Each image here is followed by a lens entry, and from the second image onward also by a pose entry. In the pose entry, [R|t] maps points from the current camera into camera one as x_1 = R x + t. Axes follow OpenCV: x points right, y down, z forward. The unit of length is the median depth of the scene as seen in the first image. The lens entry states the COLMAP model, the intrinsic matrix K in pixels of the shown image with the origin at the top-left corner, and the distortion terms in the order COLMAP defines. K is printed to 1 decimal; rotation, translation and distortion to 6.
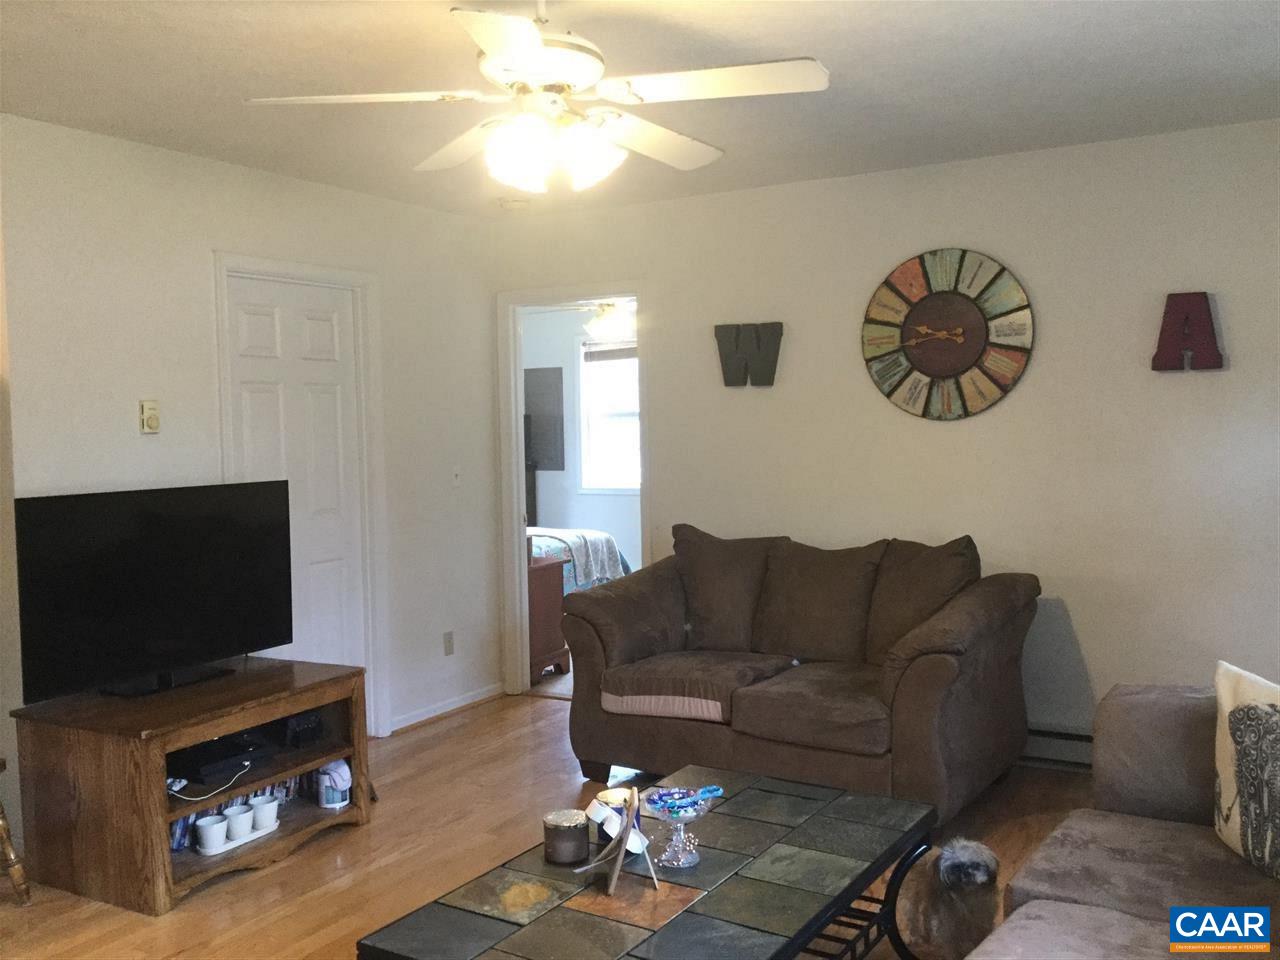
lens RADIAL K [[1153.5, 0, 640.7], [0, 1153.5, 475.0], [0, 0, 1]] dist [0.112590, -0.003044]
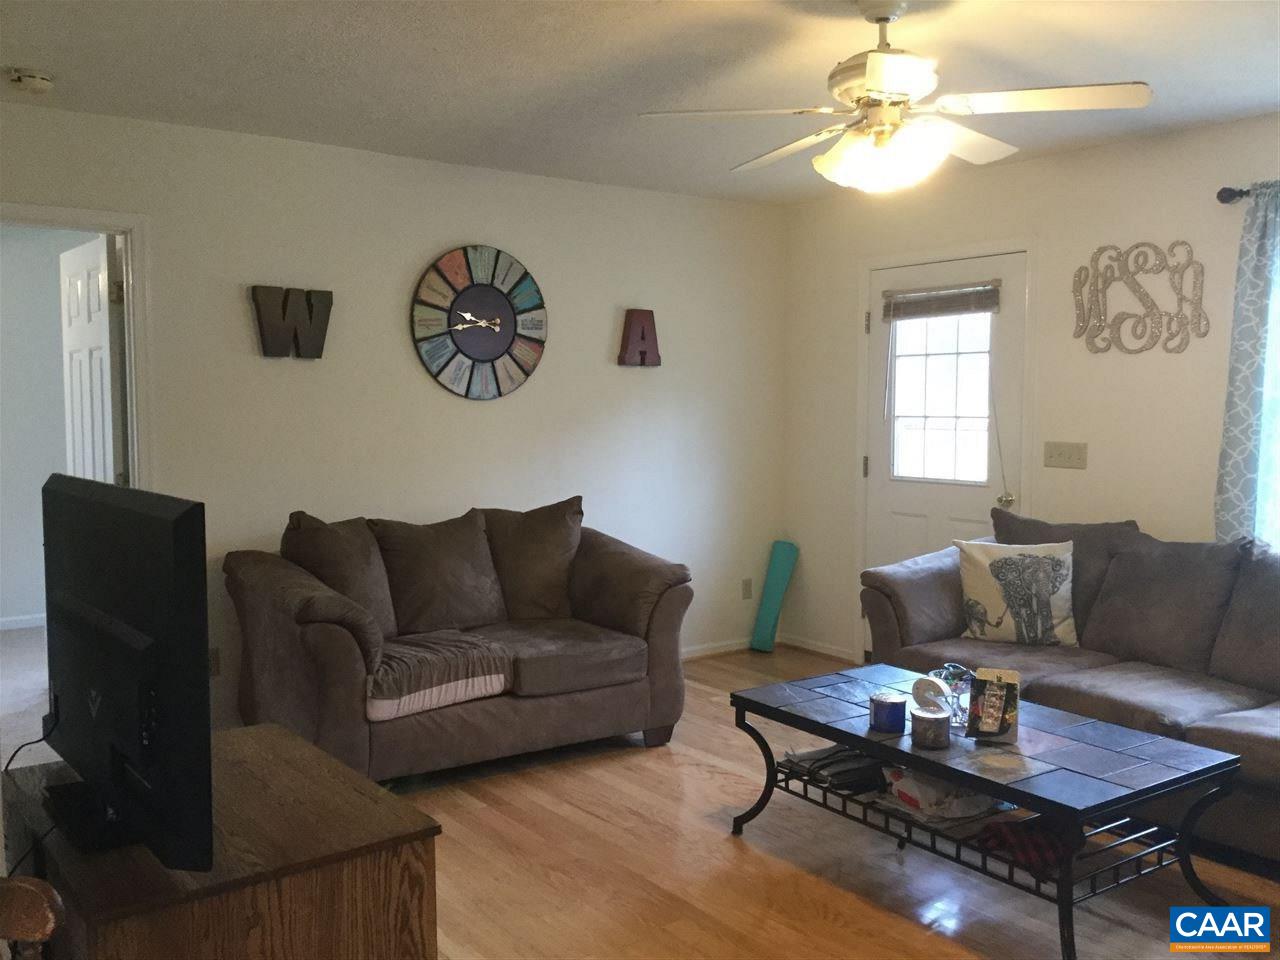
lens RADIAL K [[1153.5, 0, 639.6], [0, 1153.5, 485.8], [0, 0, 1]] dist [0.112590, -0.003044]
pose [[0.386193, -0.056231, 0.920703, -0.713721], [0.034205, 0.998327, 0.046624, -0.011118], [-0.921784, 0.013487, 0.387470, 0.433286]]
